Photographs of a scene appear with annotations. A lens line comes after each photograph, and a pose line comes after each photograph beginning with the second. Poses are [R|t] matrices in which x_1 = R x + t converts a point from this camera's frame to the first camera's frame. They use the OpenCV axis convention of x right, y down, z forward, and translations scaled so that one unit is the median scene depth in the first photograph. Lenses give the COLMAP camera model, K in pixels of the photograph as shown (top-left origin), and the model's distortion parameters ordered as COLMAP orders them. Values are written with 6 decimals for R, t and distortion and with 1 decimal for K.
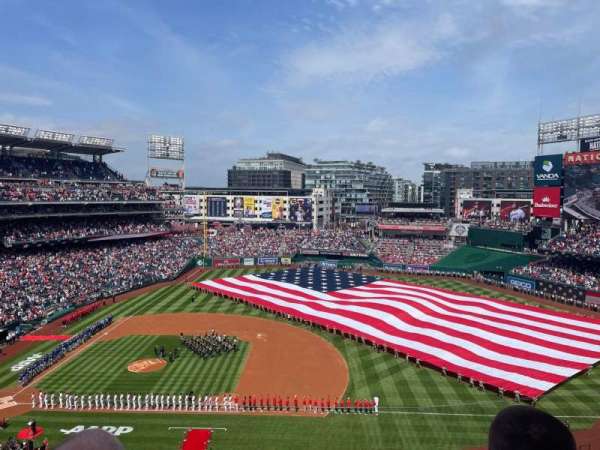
lens RADIAL K [[445.8, 0, 293.8], [0, 445.8, 222.7], [0, 0, 1]] dist [0.054201, -0.037813]
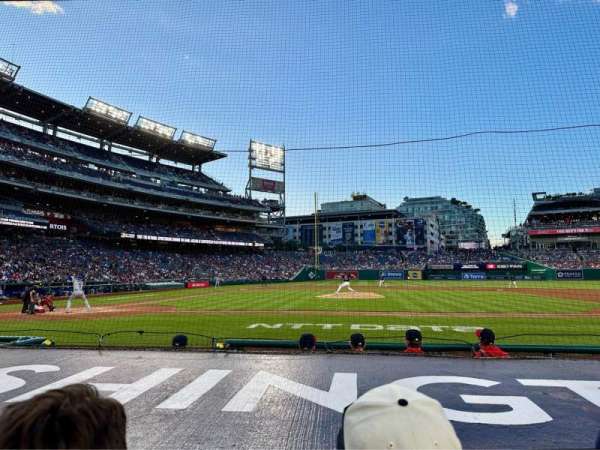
lens RADIAL K [[411.2, 0, 296.5], [0, 411.2, 225.8], [0, 0, 1]] dist [0.023420, -0.009480]
pose [[0.992546, -0.029125, -0.118342, -0.109294], [0.006777, 0.982713, -0.185010, 0.106070], [0.121684, 0.182829, 0.975585, 0.178031]]
